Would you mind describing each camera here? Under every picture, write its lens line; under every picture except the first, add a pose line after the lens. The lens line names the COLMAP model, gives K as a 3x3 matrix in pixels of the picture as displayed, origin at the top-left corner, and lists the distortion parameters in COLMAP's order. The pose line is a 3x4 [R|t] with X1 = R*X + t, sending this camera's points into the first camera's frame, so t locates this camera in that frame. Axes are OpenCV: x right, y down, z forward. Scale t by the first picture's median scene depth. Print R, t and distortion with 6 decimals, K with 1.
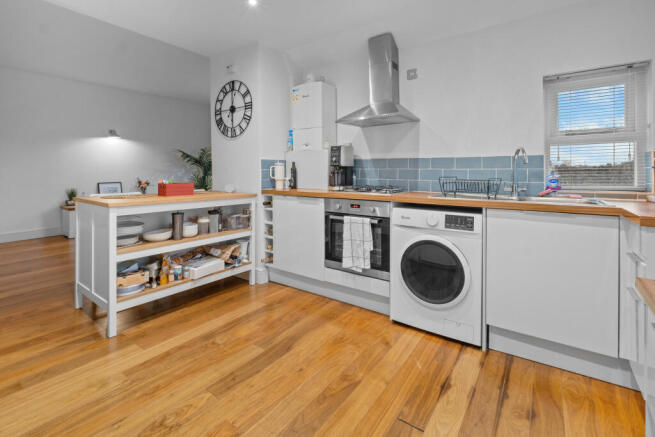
lens RADIAL K [[300.9, 0, 313.1], [0, 300.9, 173.1], [0, 0, 1]] dist [0.001395, -0.000390]
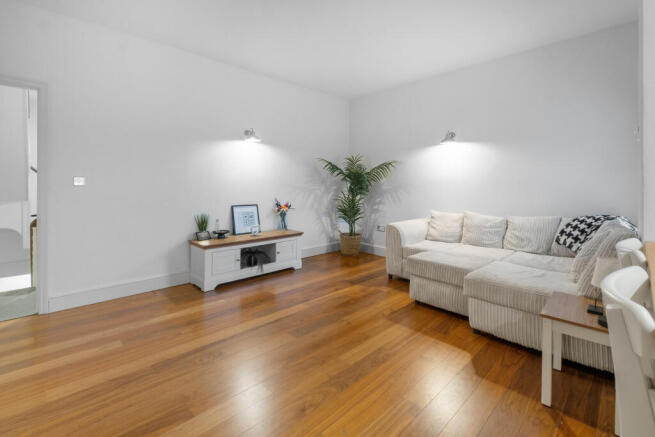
lens RADIAL K [[300.9, 0, 315.6], [0, 300.9, 187.7], [0, 0, 1]] dist [0.001395, -0.000390]
pose [[0.985078, -0.001847, -0.172100, -0.817585], [-0.000639, 0.999896, -0.014390, 0.002817], [0.172109, 0.014286, 0.984974, 0.709684]]
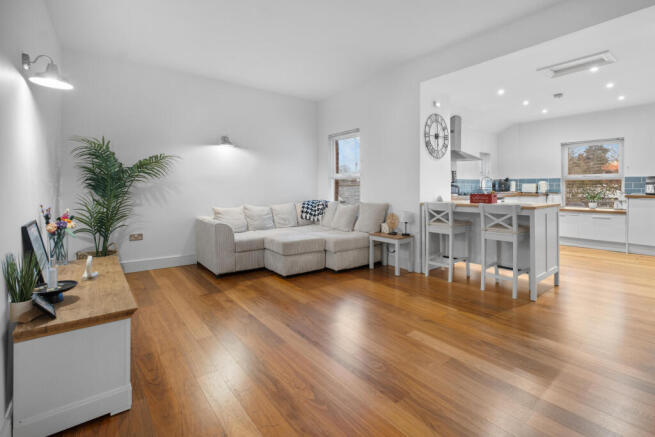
lens RADIAL K [[300.9, 0, 327.0], [0, 300.9, 190.8], [0, 0, 1]] dist [0.001395, -0.000390]
pose [[0.255285, -0.016373, 0.966727, -1.850494], [0.012202, 0.999832, 0.013711, -0.006139], [-0.966789, 0.008296, 0.255442, 1.290216]]
